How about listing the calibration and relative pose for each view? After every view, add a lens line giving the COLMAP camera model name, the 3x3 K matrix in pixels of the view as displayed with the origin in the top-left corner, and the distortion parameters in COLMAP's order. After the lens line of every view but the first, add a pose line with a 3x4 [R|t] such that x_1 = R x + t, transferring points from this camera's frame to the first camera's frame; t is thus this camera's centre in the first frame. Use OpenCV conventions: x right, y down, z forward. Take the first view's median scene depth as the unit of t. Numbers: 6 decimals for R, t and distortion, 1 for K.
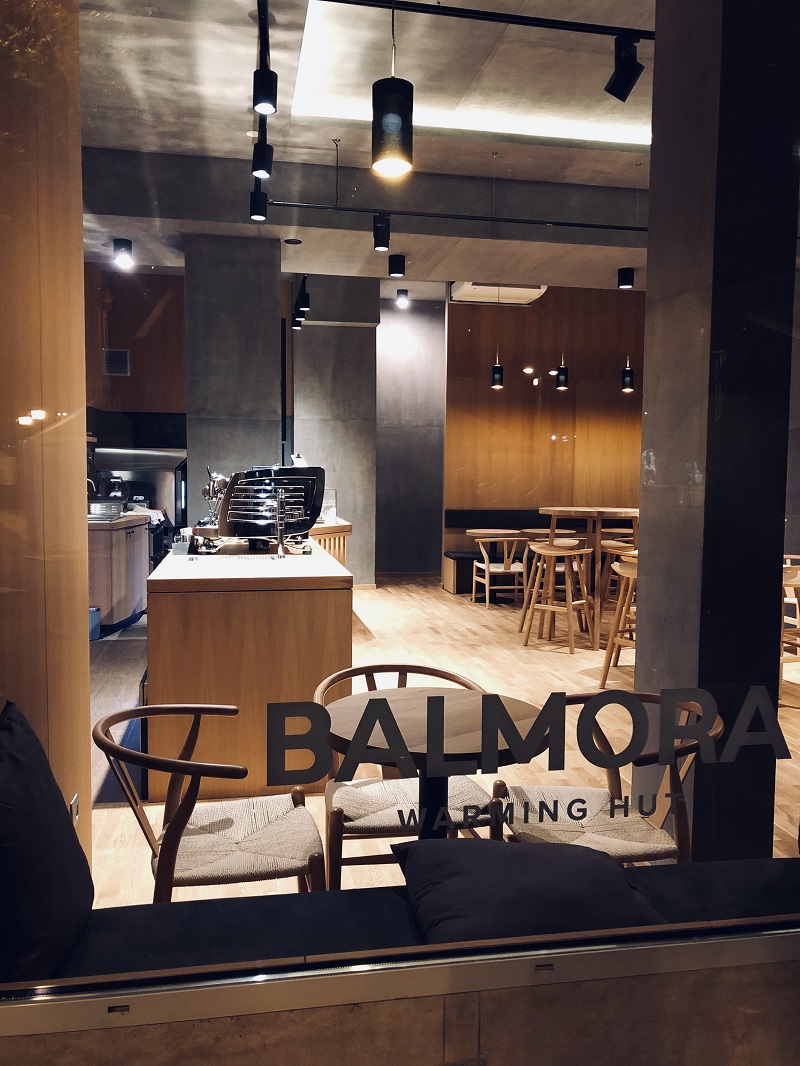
lens RADIAL K [[877.9, 0, 400.0], [0, 877.9, 533.0], [0, 0, 1]] dist [0.004478, -0.046081]
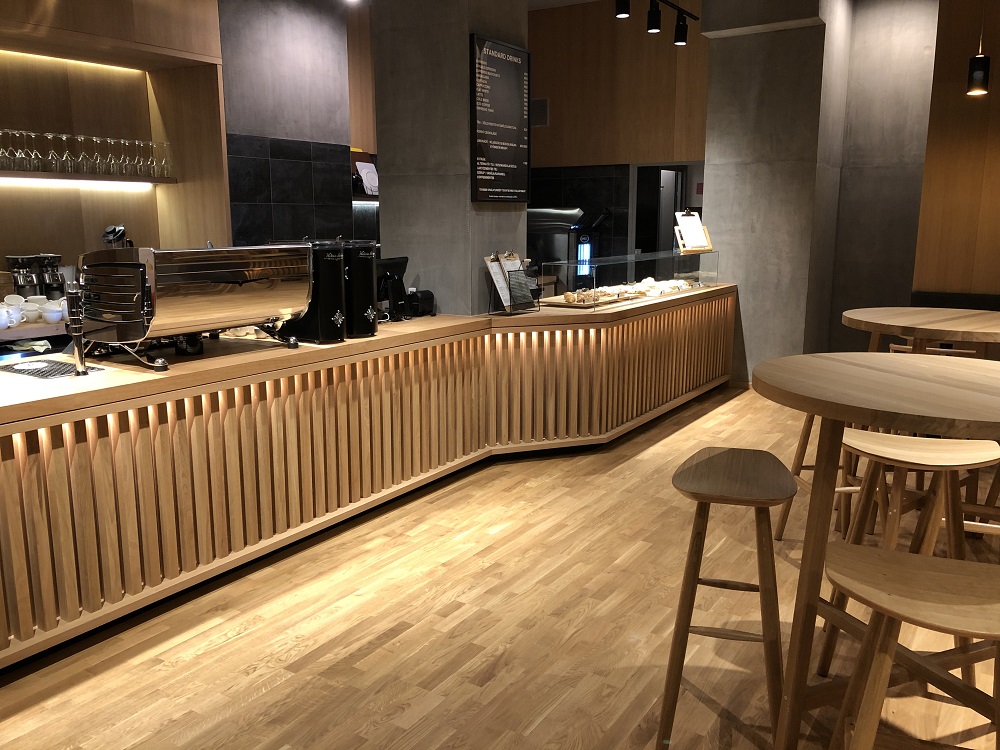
lens RADIAL K [[823.6, 0, 500.0], [0, 823.6, 375.0], [0, 0, 1]] dist [0.004478, -0.046081]
pose [[0.723720, 0.113666, -0.680668, 0.263590], [-0.034461, 0.991064, 0.128859, -0.032747], [0.689233, -0.069801, 0.721170, 0.334019]]
